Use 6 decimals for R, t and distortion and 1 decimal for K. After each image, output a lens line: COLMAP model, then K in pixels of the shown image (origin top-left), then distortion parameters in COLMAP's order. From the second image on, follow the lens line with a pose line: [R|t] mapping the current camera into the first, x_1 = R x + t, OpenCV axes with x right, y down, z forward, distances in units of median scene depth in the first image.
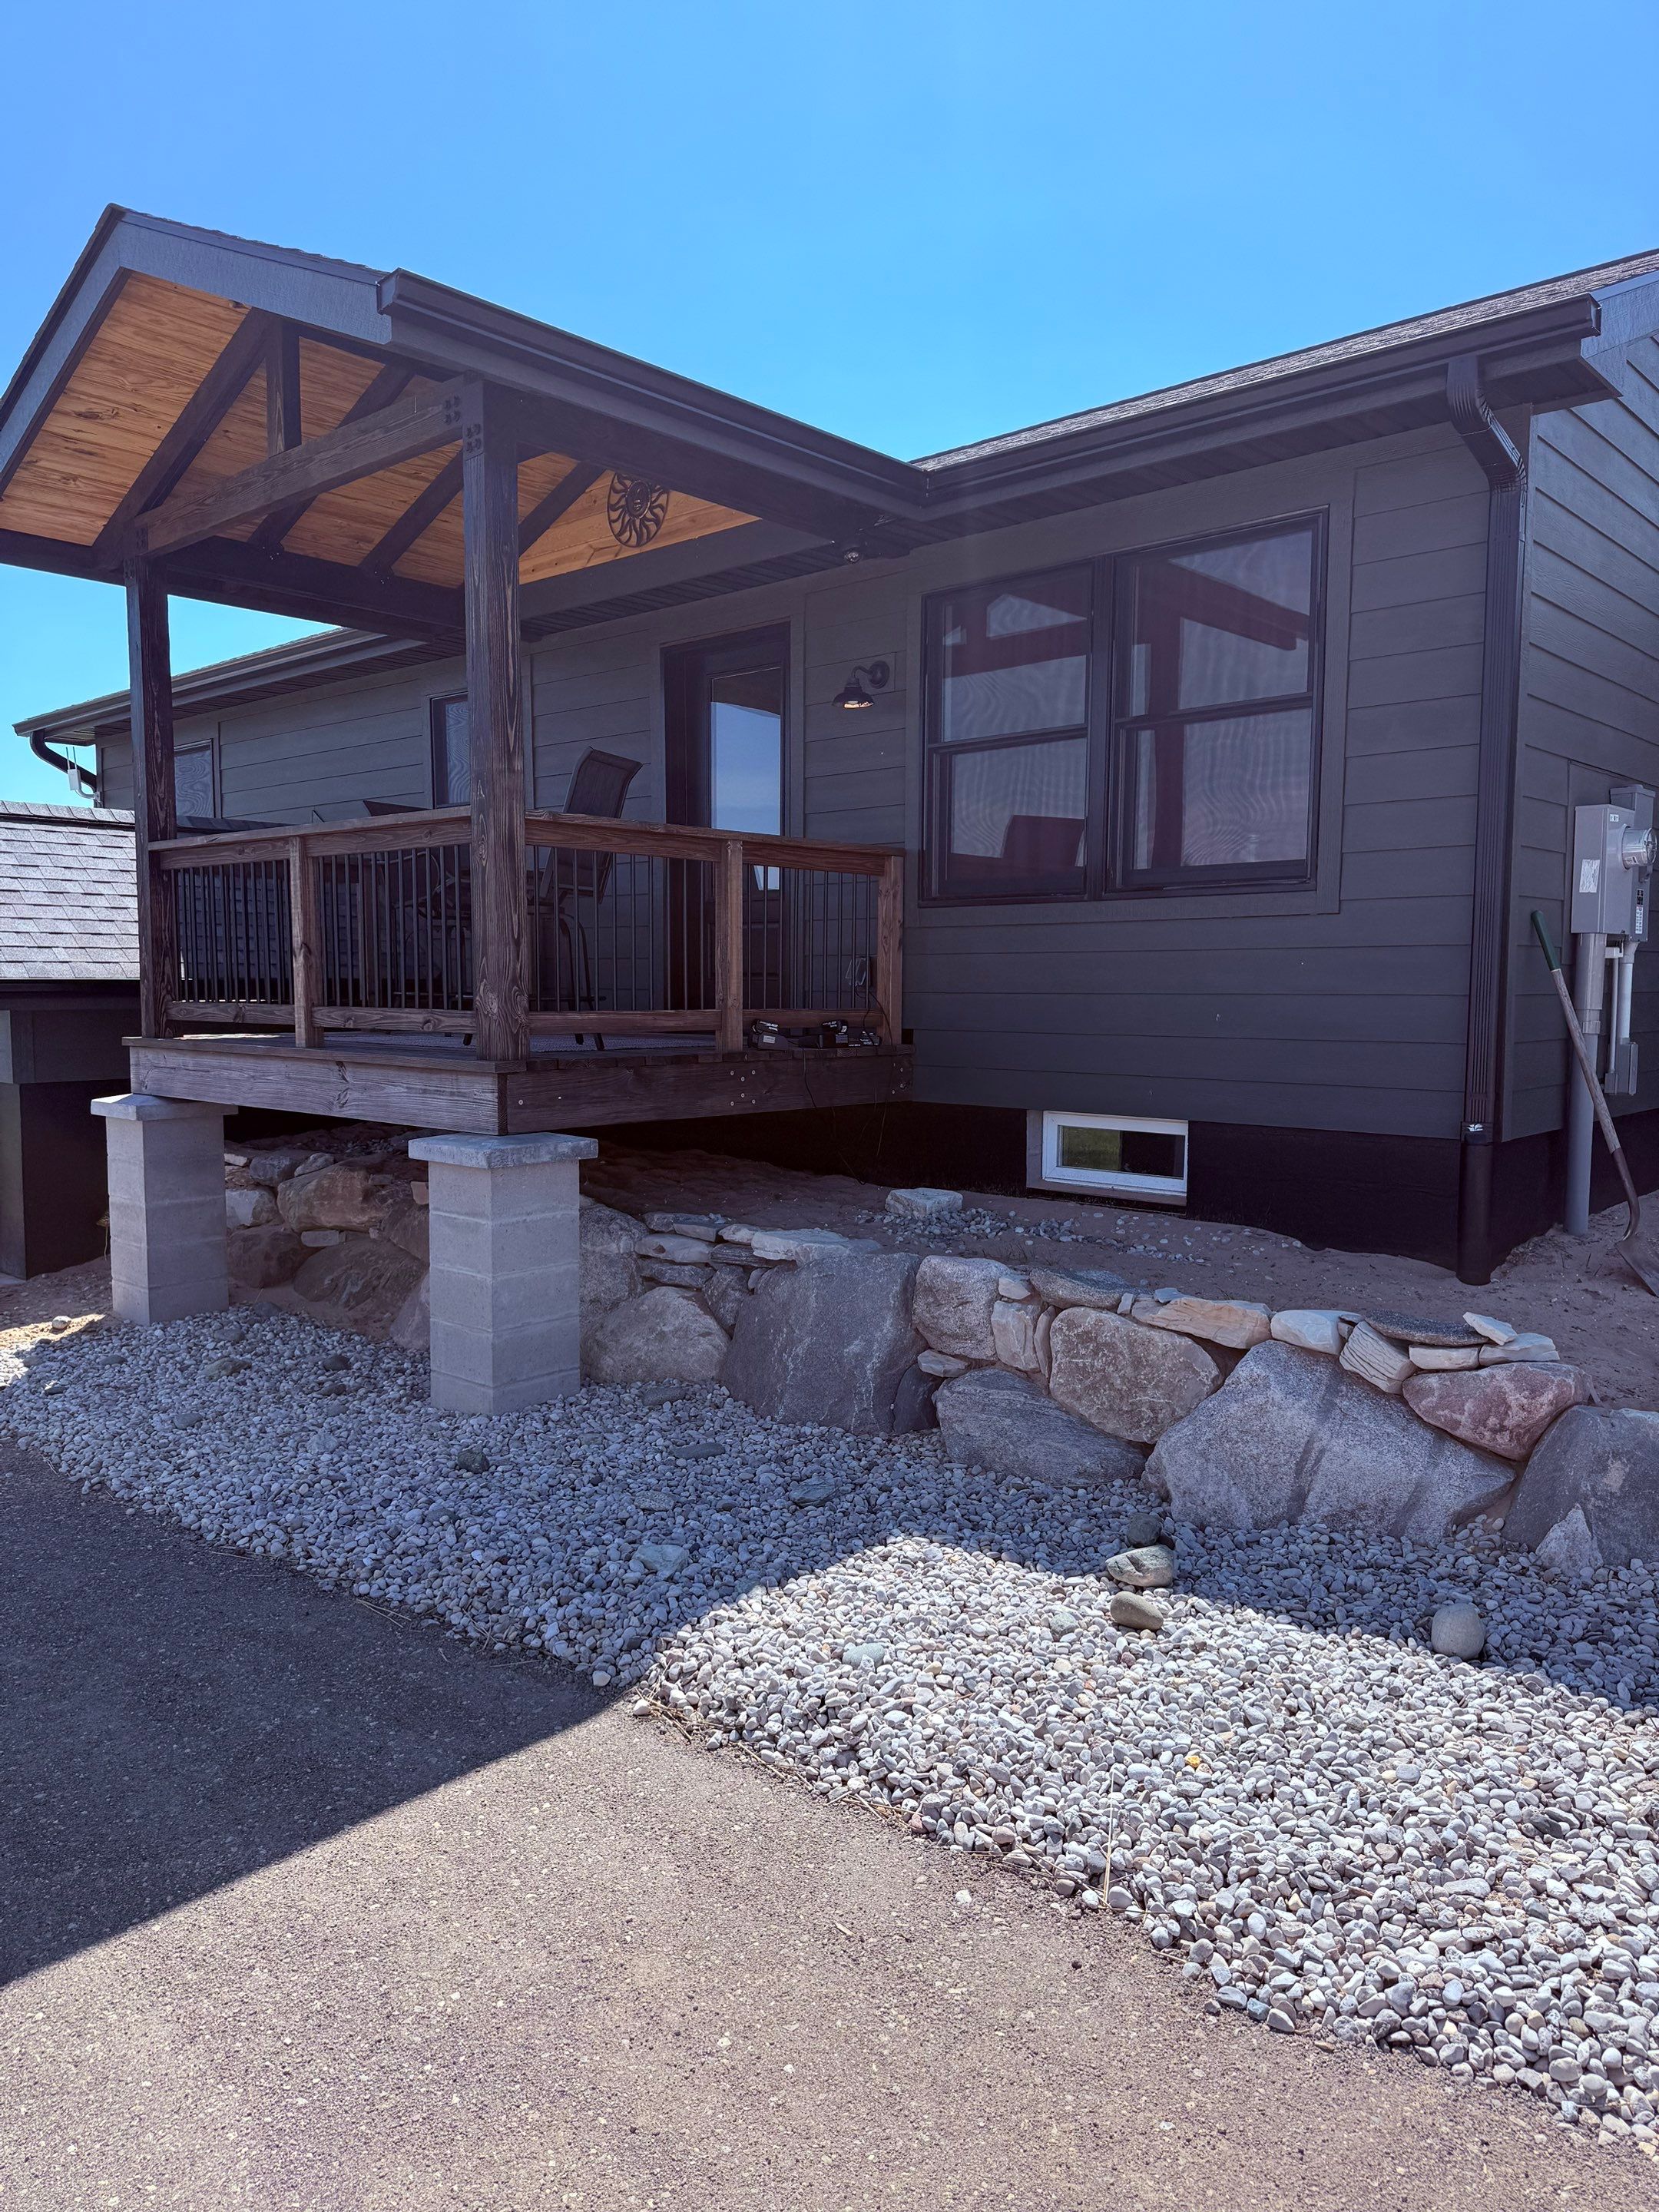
lens RADIAL K [[1785.7, 0, 1002.3], [0, 1785.7, 1111.9], [0, 0, 1]] dist [0.121810, -0.224128]
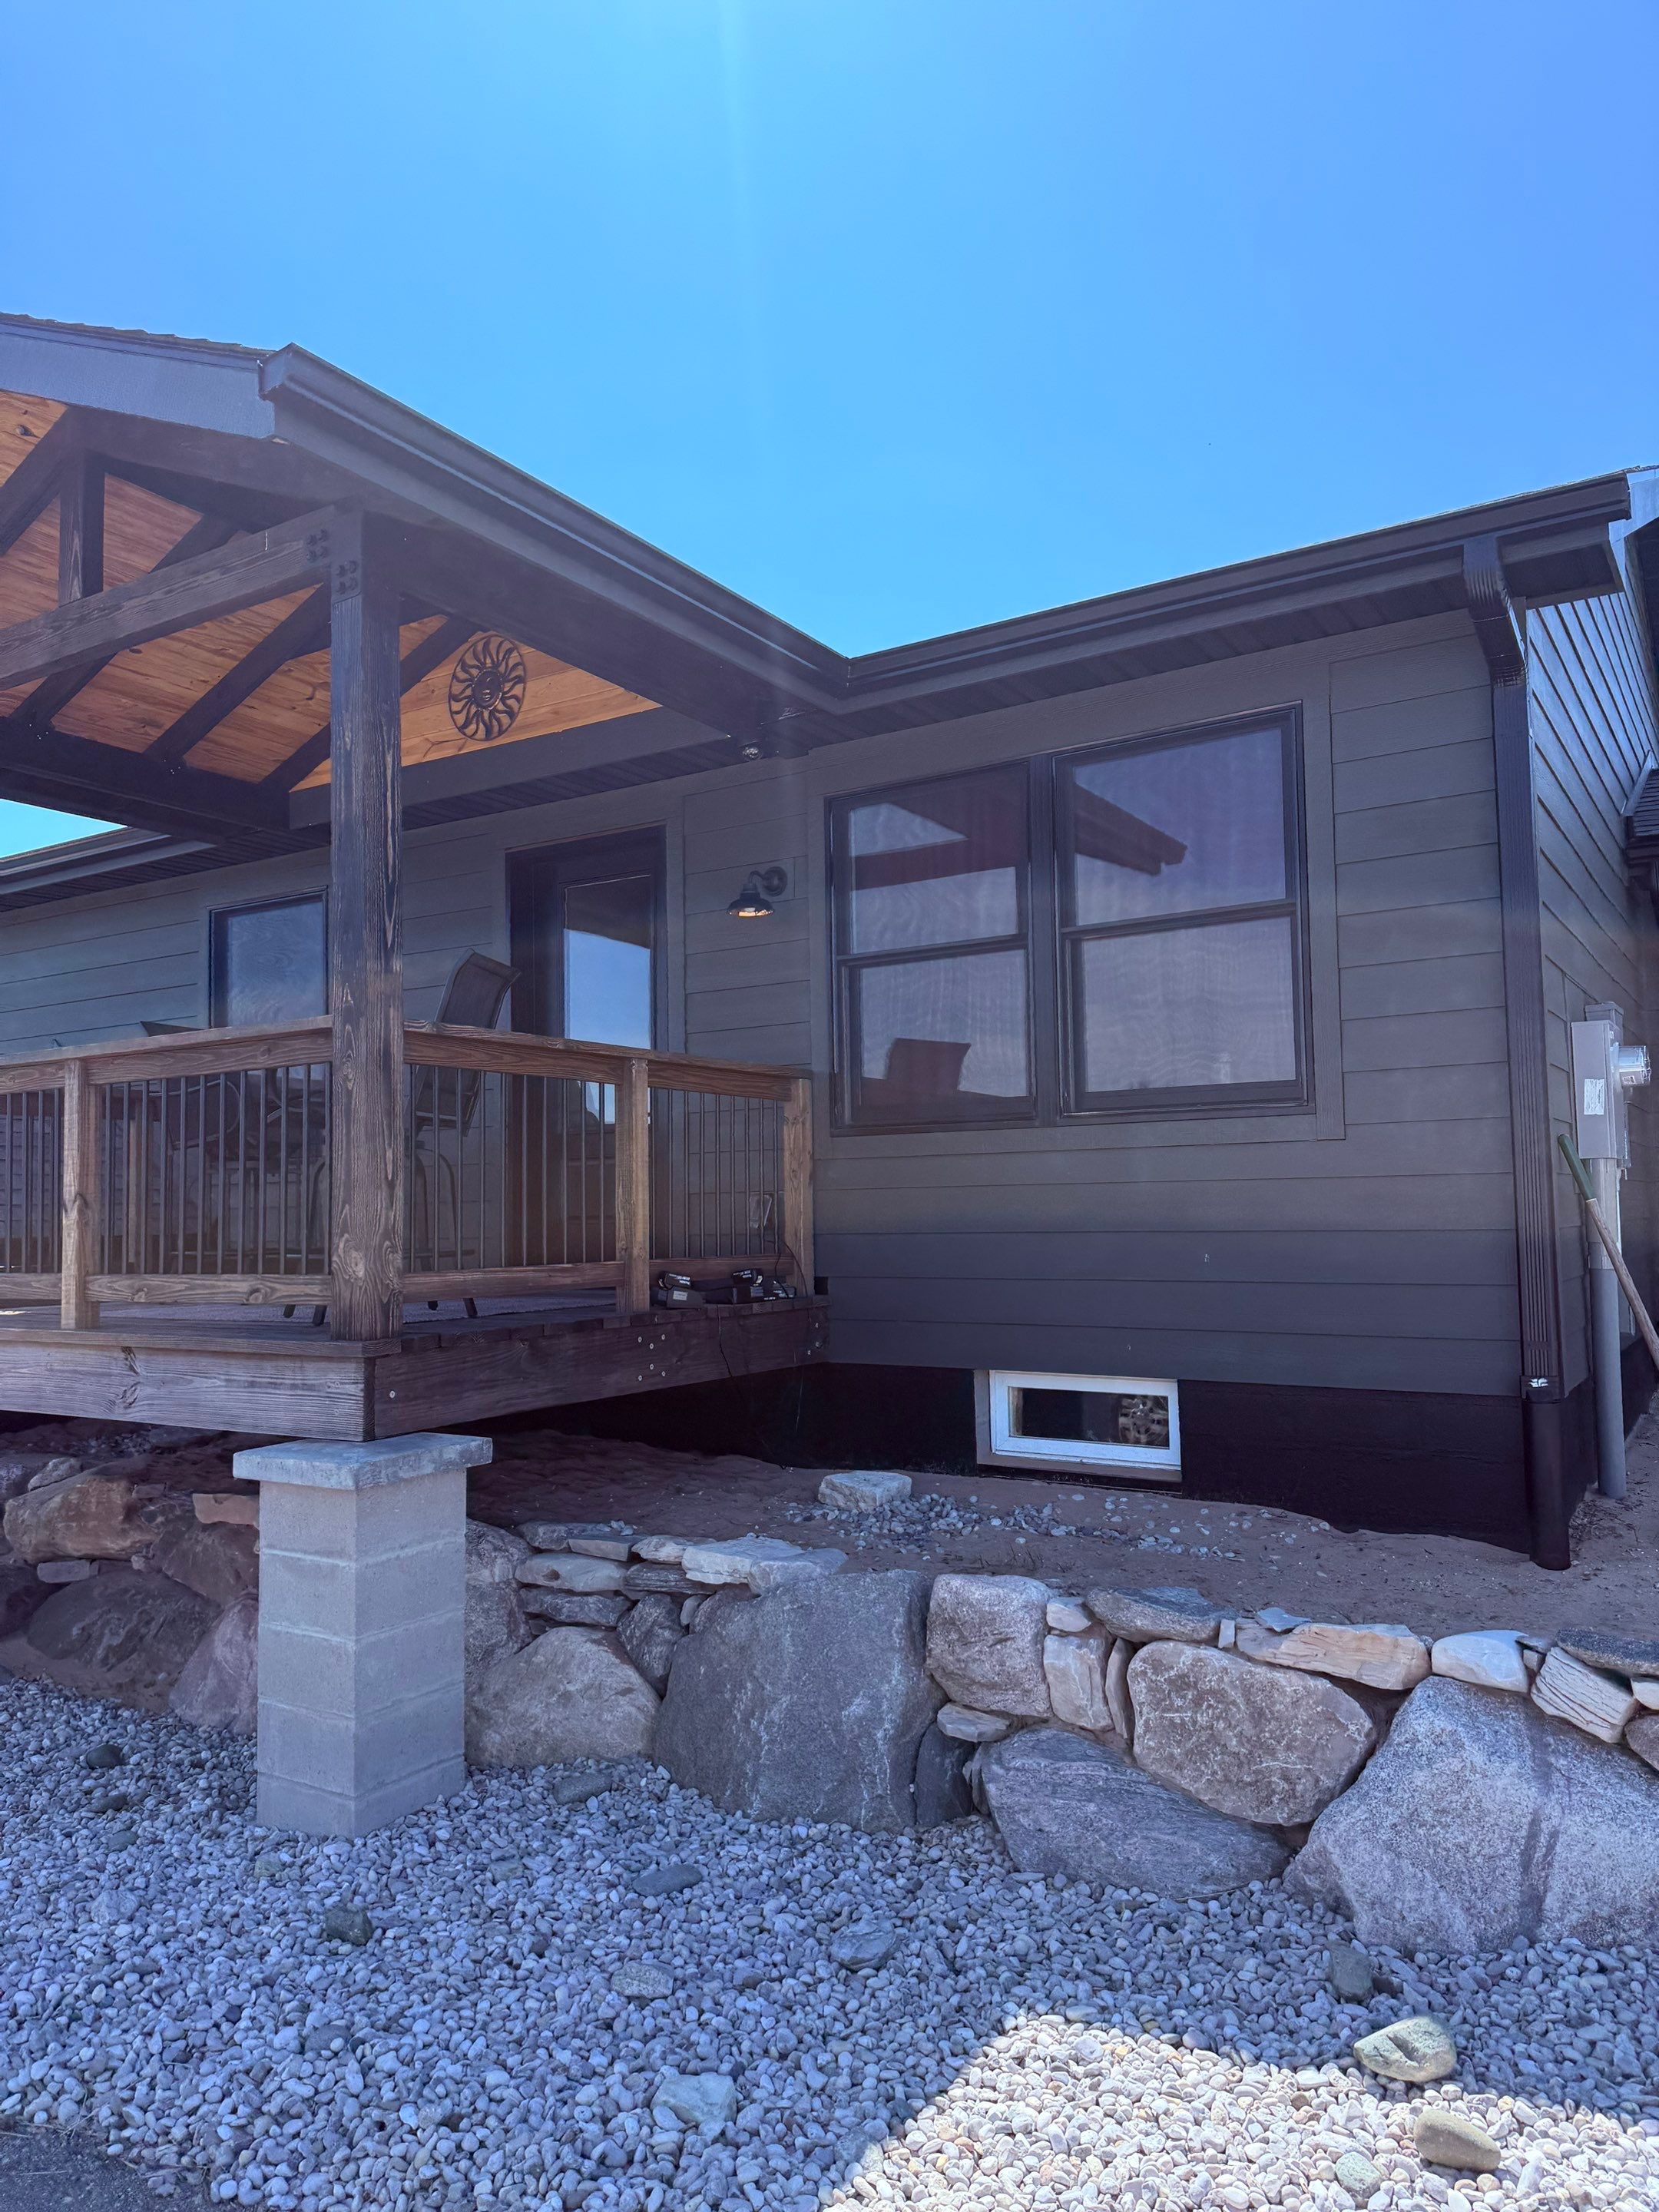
lens RADIAL K [[1594.8, 0, 910.2], [0, 1594.8, 1095.6], [0, 0, 1]] dist [0.045558, -0.073498]
pose [[0.983229, -0.005407, 0.182296, -0.175412], [0.032373, 0.988862, -0.145274, -0.025198], [-0.179480, 0.148739, 0.972452, 0.282522]]
